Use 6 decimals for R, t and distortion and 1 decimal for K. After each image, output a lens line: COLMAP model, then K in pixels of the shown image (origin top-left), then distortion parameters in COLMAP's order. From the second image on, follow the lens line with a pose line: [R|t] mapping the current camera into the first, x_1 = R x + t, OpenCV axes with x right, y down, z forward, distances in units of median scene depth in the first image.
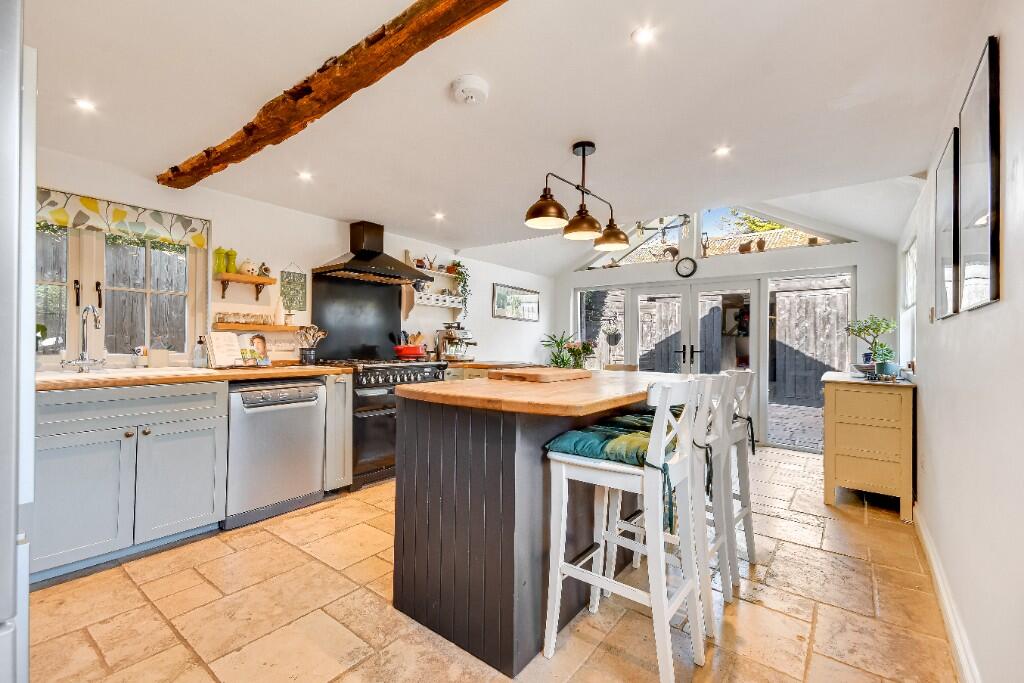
lens RADIAL K [[439.9, 0, 505.3], [0, 439.9, 338.6], [0, 0, 1]] dist [0.020374, 0.000043]
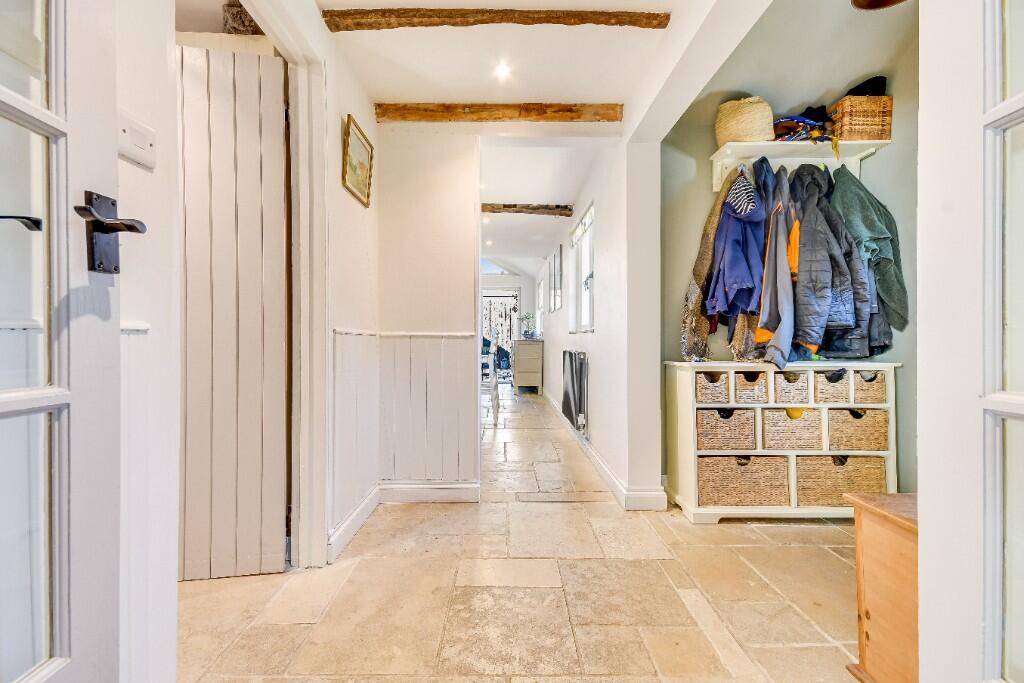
lens RADIAL K [[439.9, 0, 505.3], [0, 439.9, 338.6], [0, 0, 1]] dist [0.020374, 0.000043]
pose [[0.784847, -0.007045, 0.619649, -0.428793], [-0.001010, 0.999920, 0.012647, 0.034902], [-0.619688, -0.010552, 0.784777, -0.446886]]
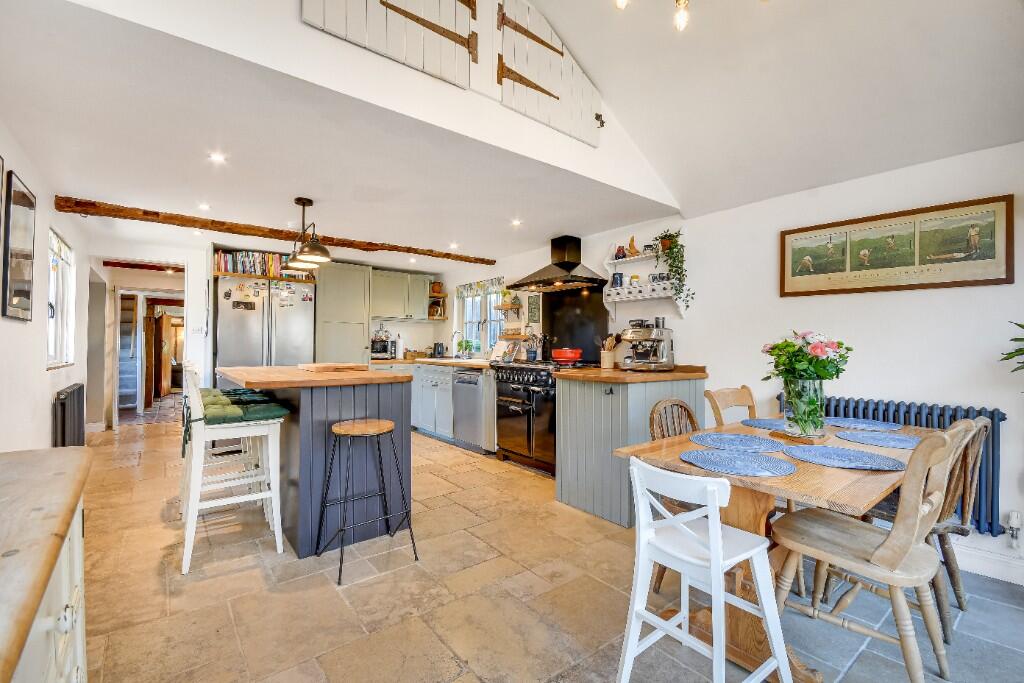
lens RADIAL K [[439.9, 0, 505.3], [0, 439.9, 338.6], [0, 0, 1]] dist [0.020374, 0.000043]
pose [[-0.230354, -0.015819, -0.972978, 0.602393], [0.014373, 0.999703, -0.019656, 0.007643], [0.973001, -0.018512, -0.230058, 0.852038]]
